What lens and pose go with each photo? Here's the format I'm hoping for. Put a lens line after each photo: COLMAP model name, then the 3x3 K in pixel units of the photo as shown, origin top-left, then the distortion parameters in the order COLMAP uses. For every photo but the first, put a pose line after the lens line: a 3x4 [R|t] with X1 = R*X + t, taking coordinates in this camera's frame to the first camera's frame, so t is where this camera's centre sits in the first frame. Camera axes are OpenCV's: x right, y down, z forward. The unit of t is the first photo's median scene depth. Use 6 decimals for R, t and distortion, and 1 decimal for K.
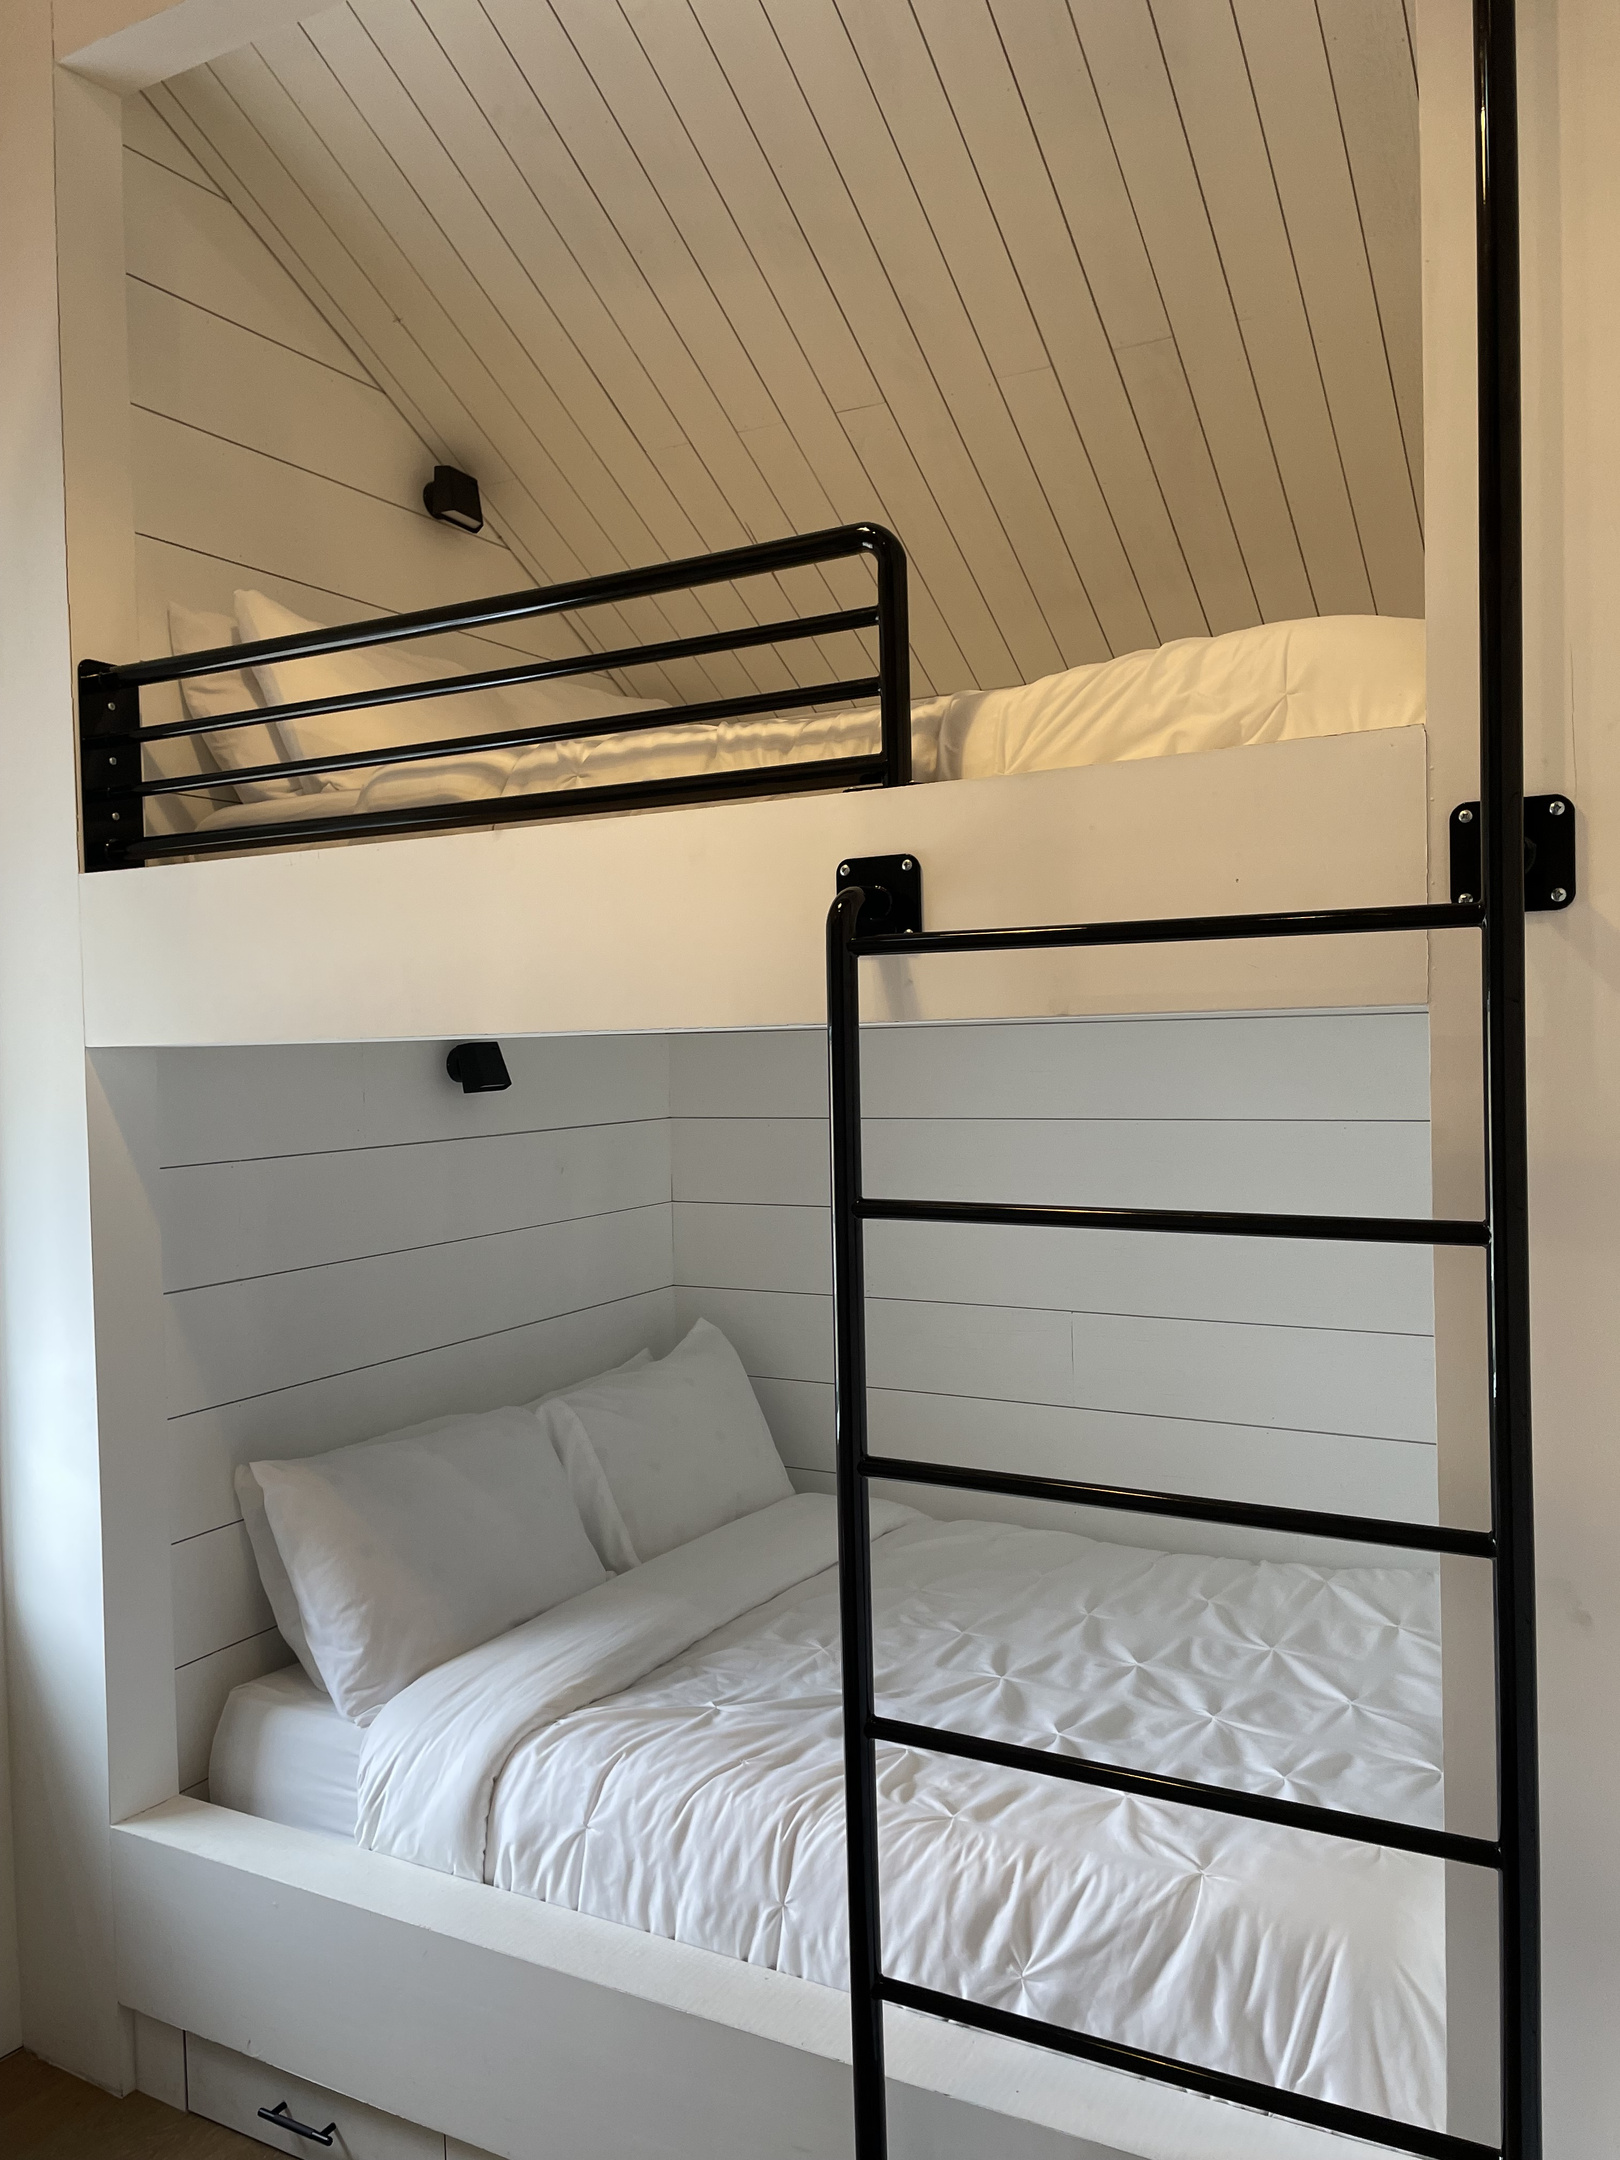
lens RADIAL K [[1625.3, 0, 843.2], [0, 1625.3, 1076.5], [0, 0, 1]] dist [0.065953, -0.087843]
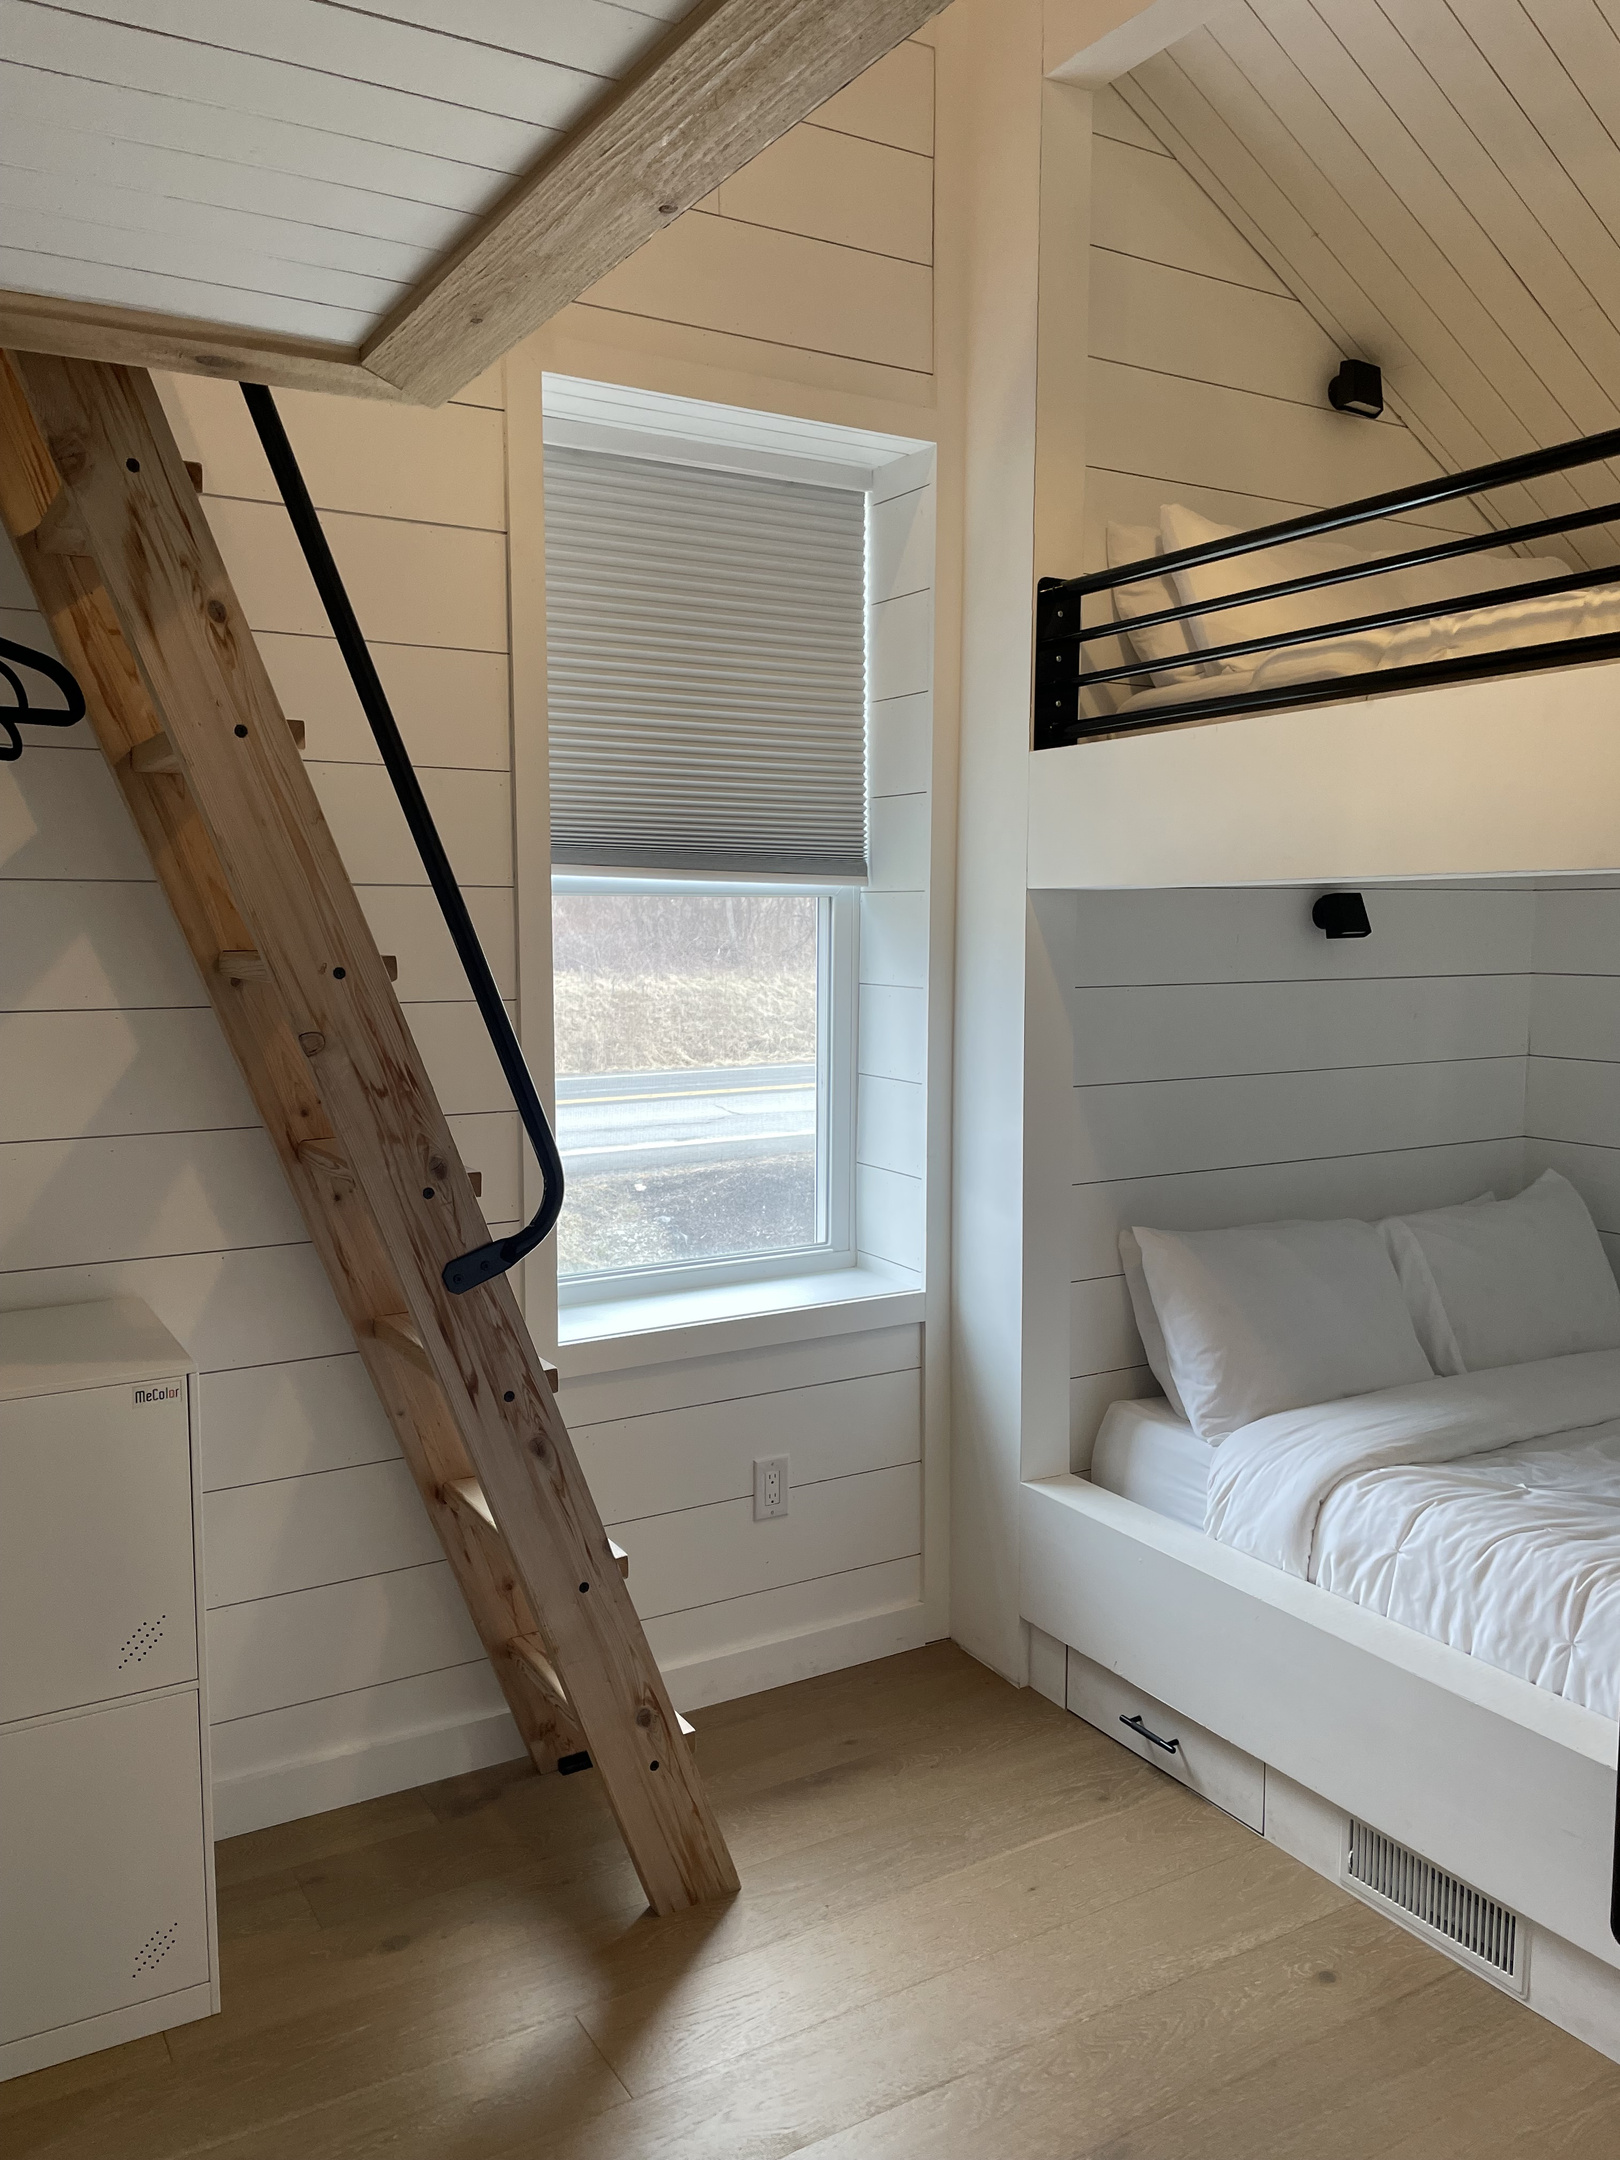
lens RADIAL K [[1645.8, 0, 810.0], [0, 1645.8, 1080.0], [0, 0, 1]] dist [0.093873, -0.136087]
pose [[0.860489, 0.072498, -0.504284, 0.055176], [-0.033632, 0.995748, 0.085765, 0.026366], [0.508357, -0.056840, 0.859268, -0.208551]]
